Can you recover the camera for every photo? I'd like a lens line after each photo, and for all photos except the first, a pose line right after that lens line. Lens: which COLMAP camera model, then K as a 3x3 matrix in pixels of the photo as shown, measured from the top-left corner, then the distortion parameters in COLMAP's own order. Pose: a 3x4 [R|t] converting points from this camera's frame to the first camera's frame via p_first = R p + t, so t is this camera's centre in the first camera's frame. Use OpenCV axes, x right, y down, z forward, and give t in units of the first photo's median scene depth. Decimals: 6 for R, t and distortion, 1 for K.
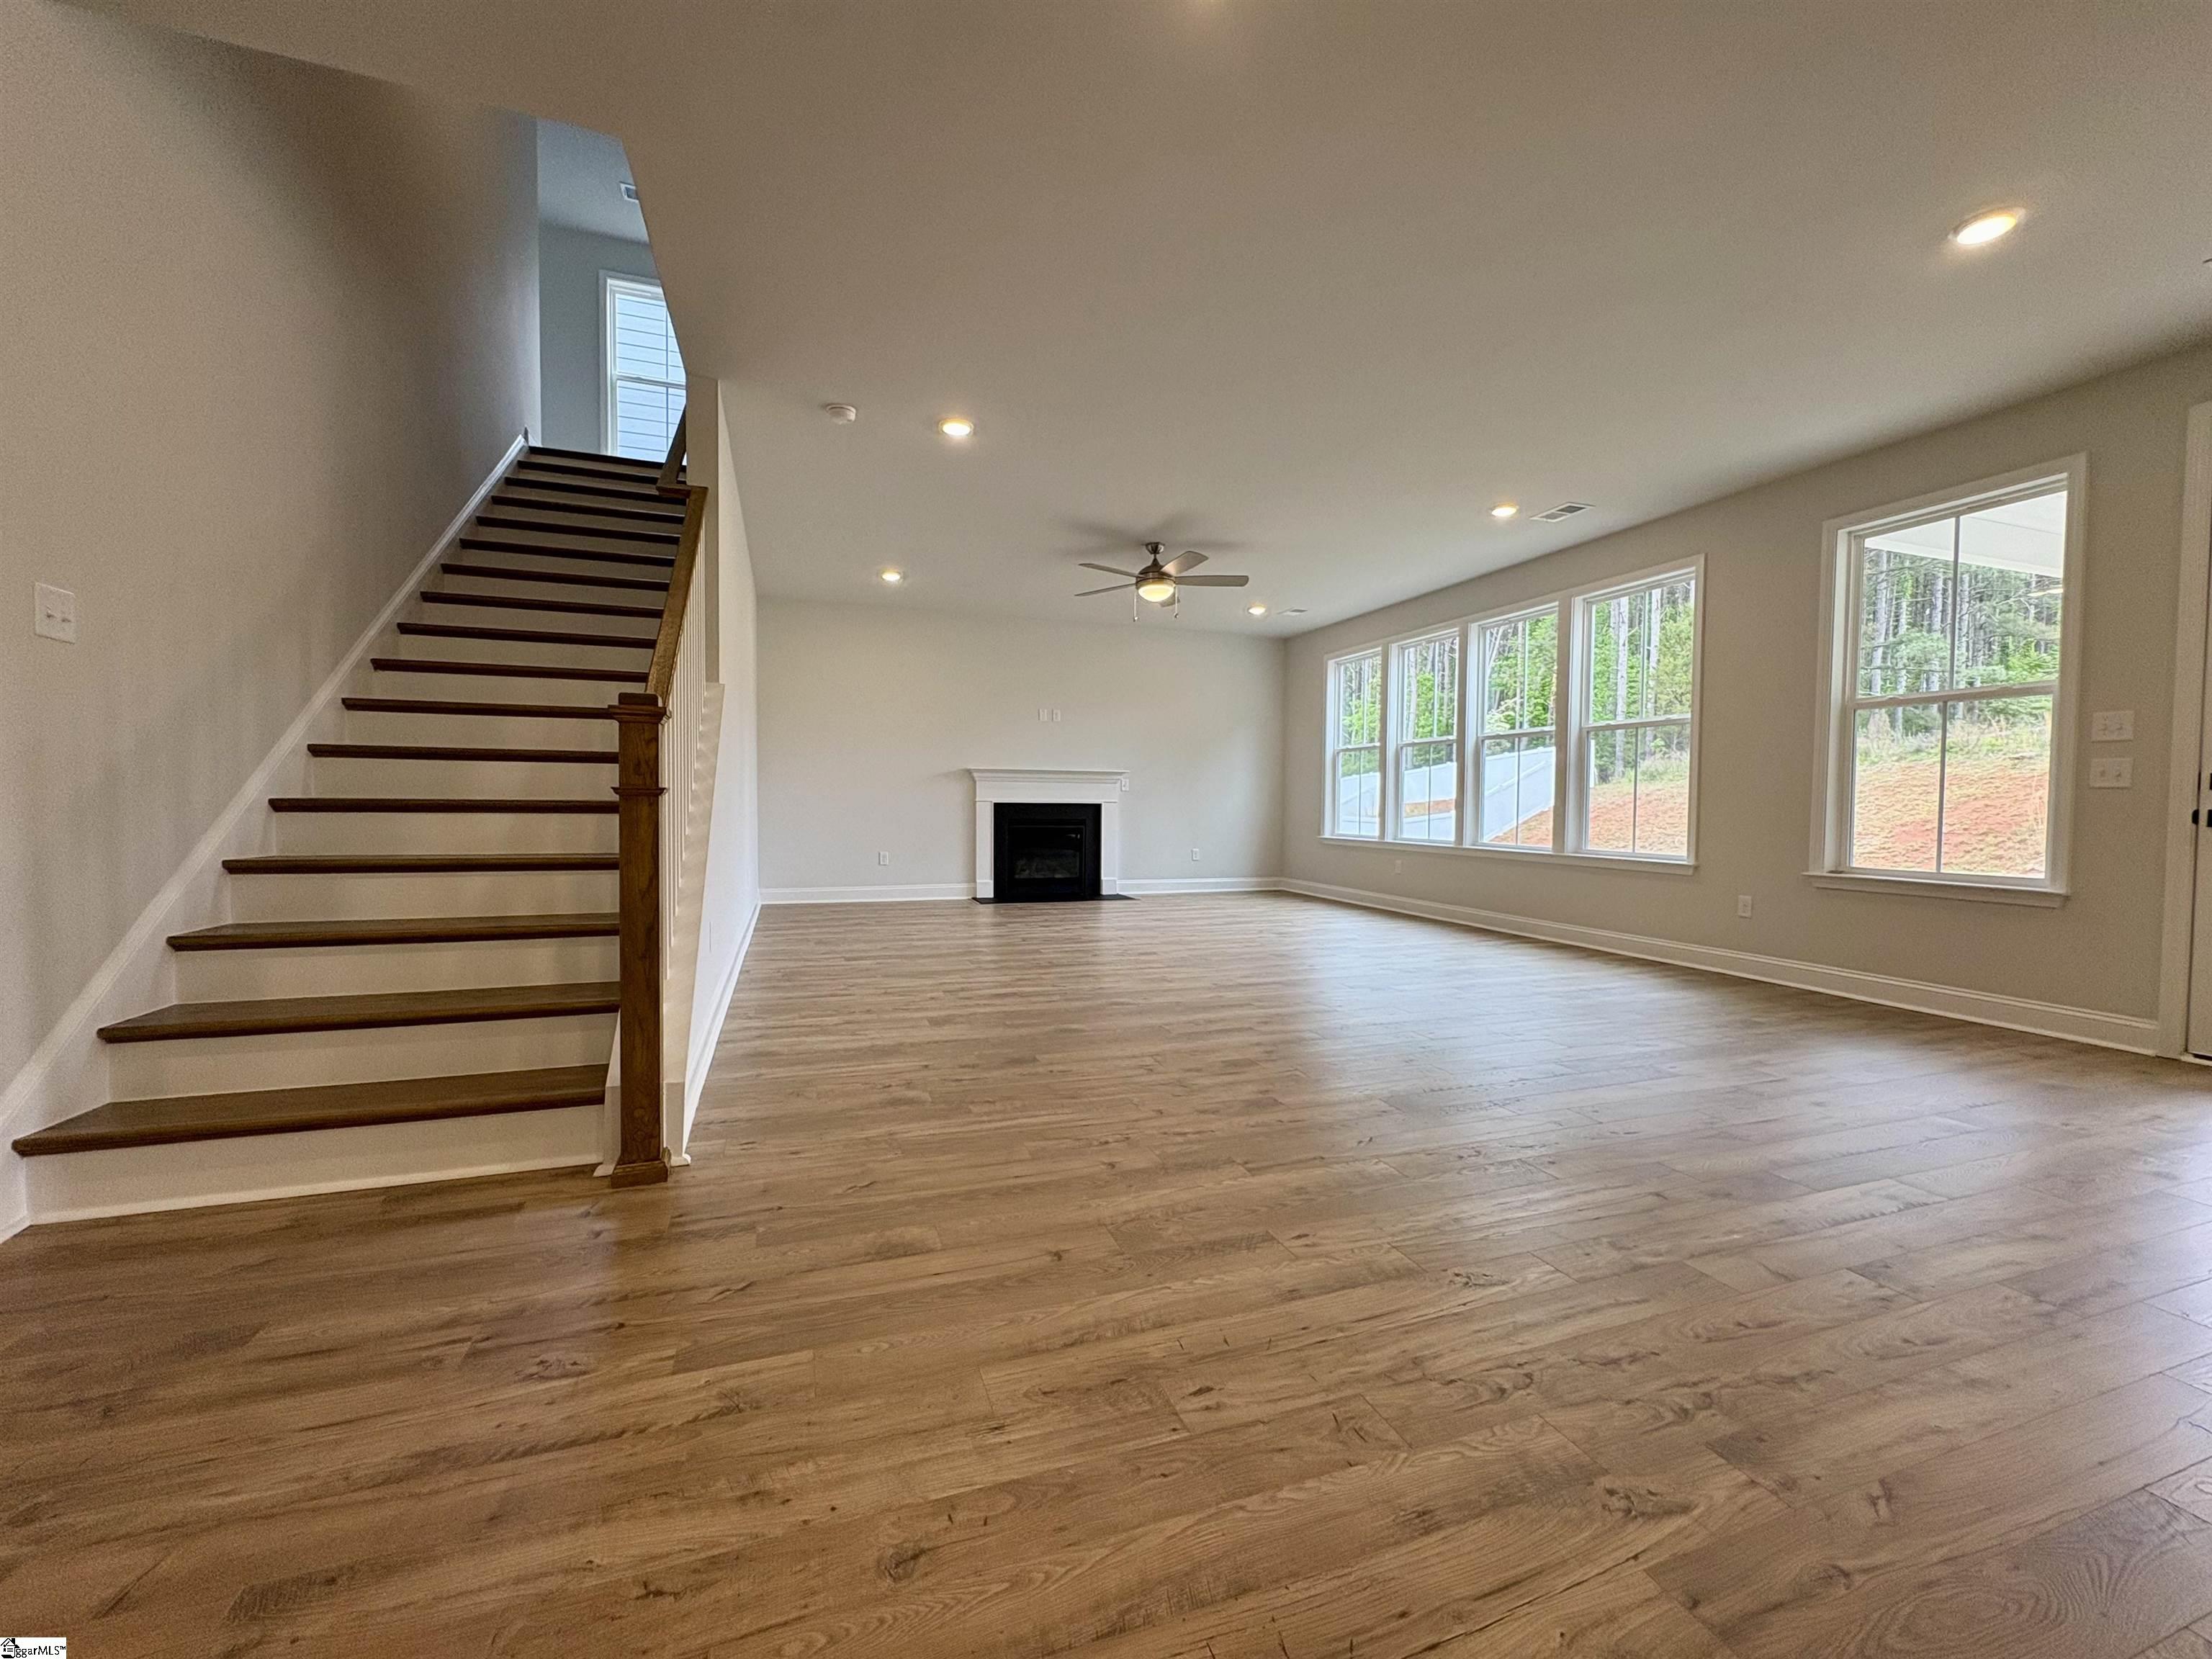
lens RADIAL K [[865.9, 0, 1090.8], [0, 865.9, 828.7], [0, 0, 1]] dist [0.001308, 0.000323]
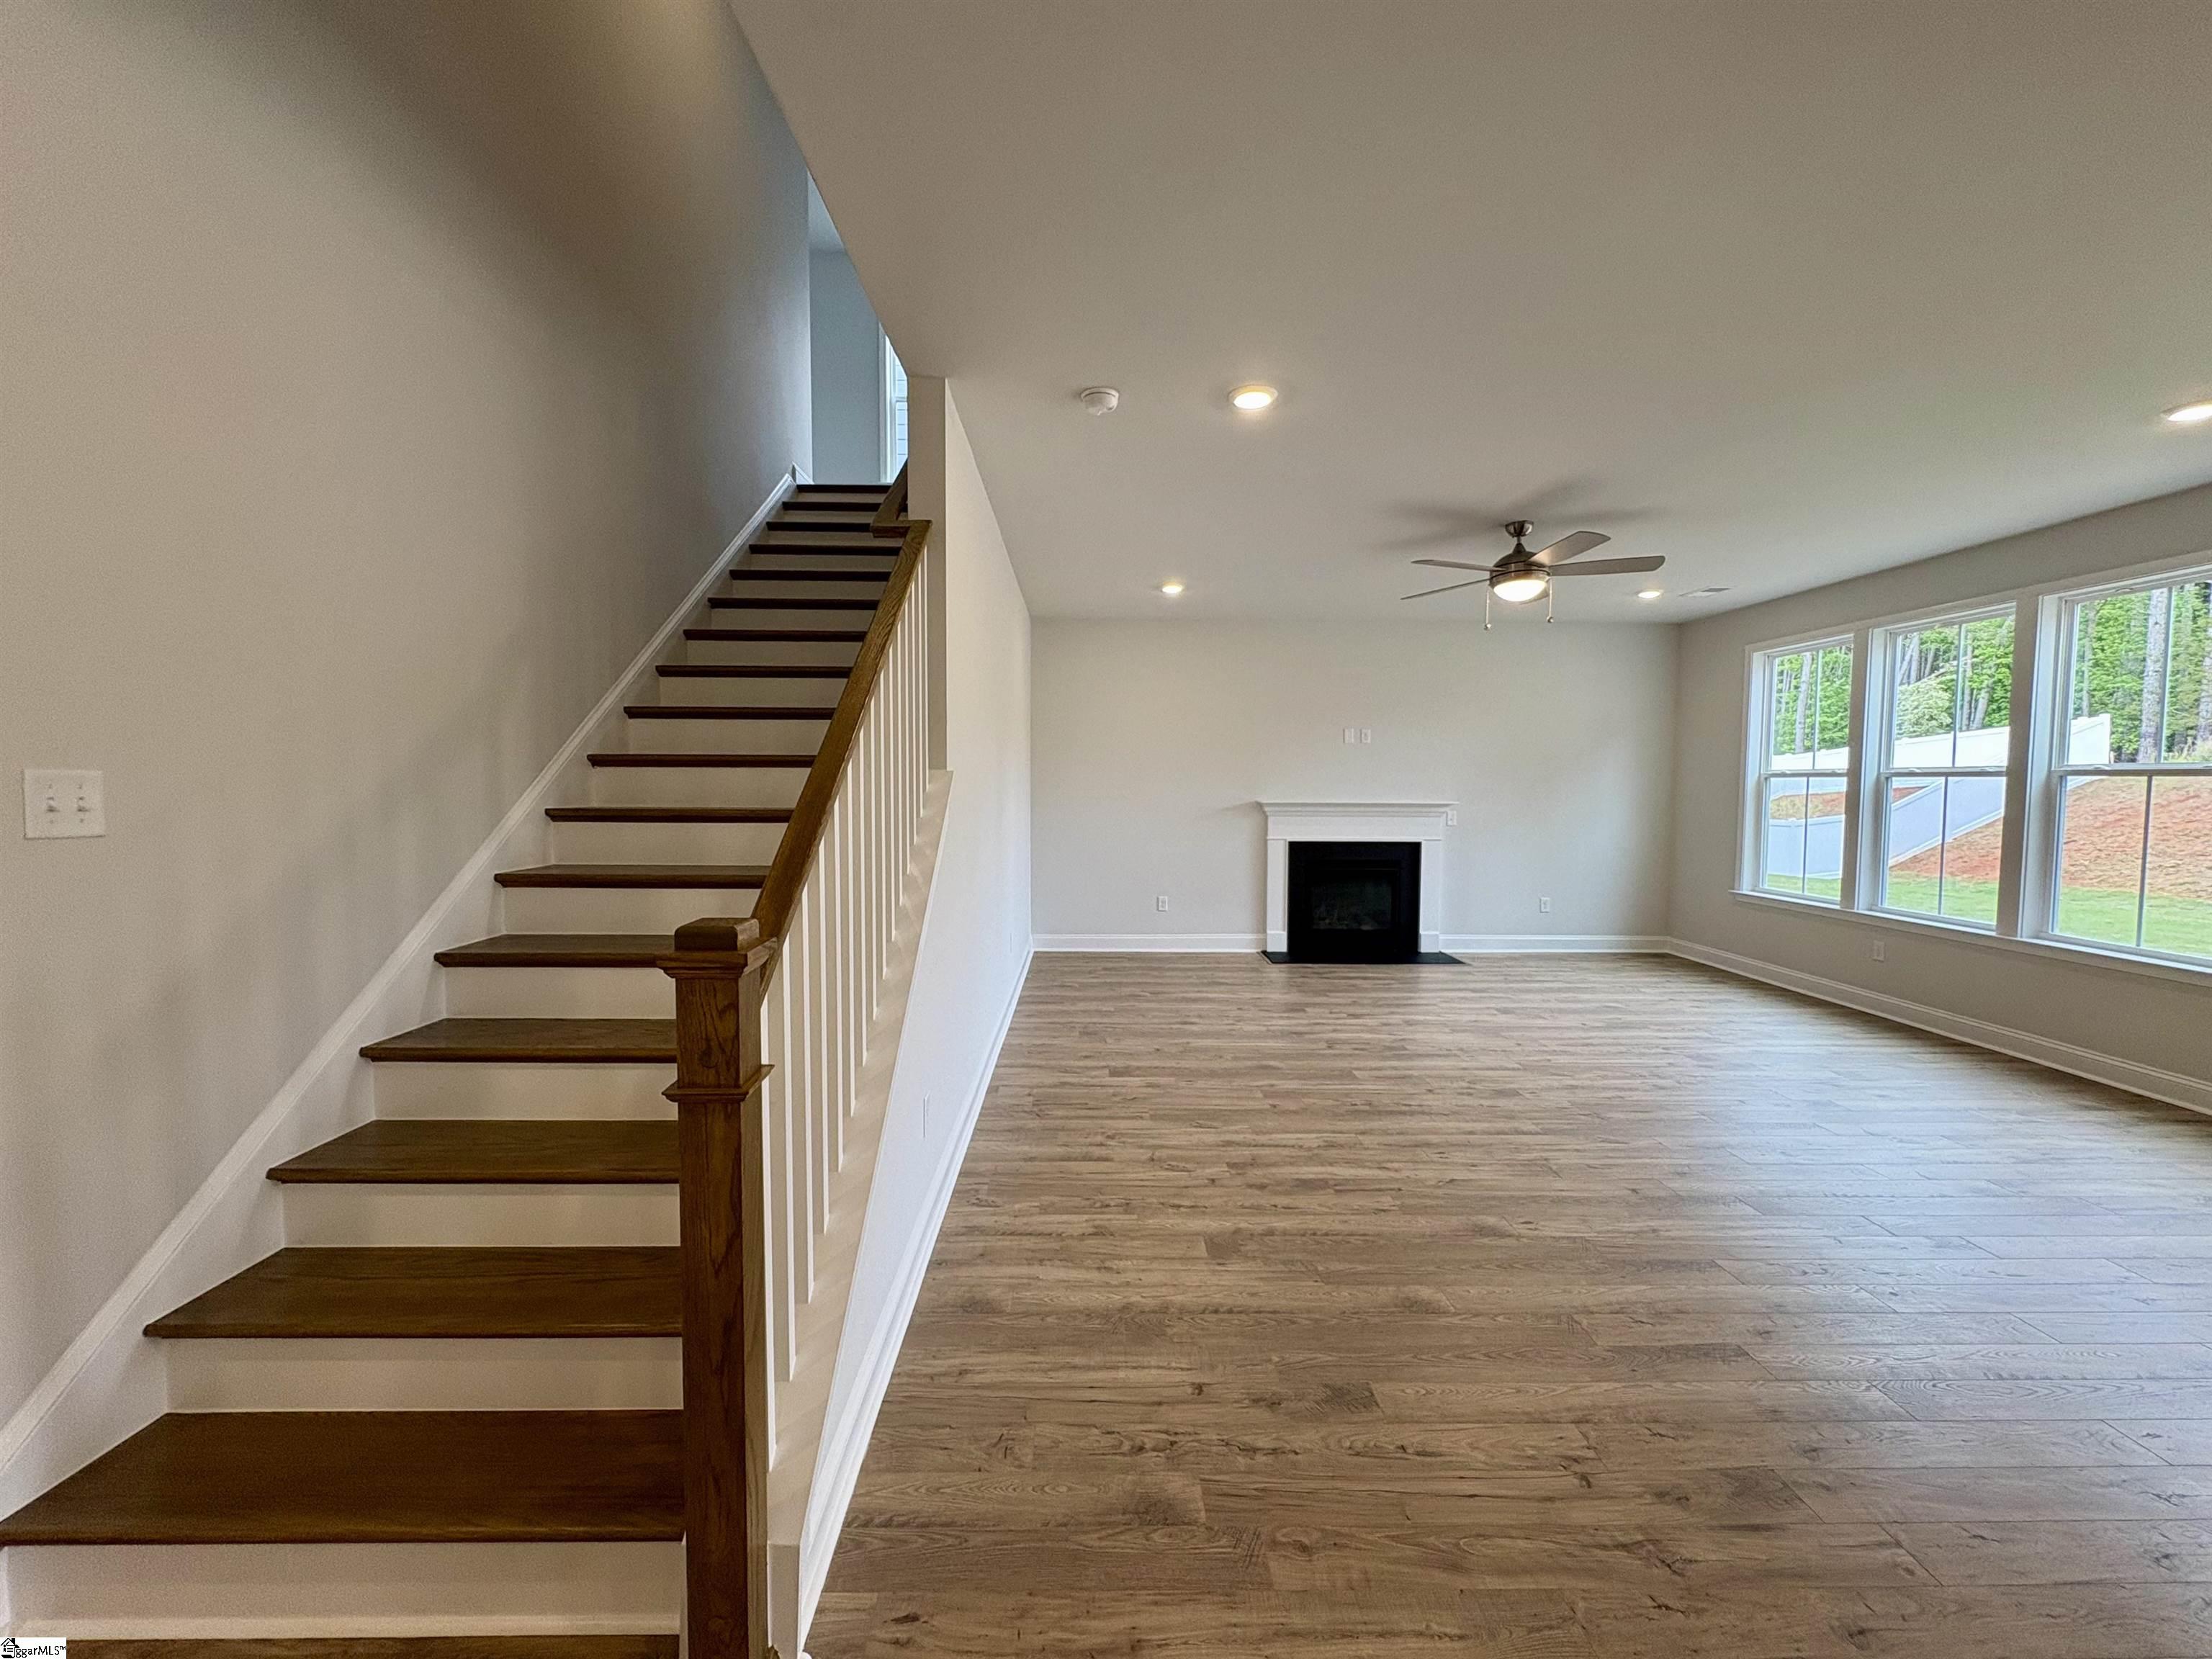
lens RADIAL K [[847.0, 0, 1106.0], [0, 847.0, 829.5], [0, 0, 1]] dist [0.006174, -0.000106]
pose [[0.951300, 0.015338, -0.307886, -0.038029], [-0.006903, 0.999571, 0.028467, -0.095395], [0.308191, -0.024955, 0.950997, 0.217139]]
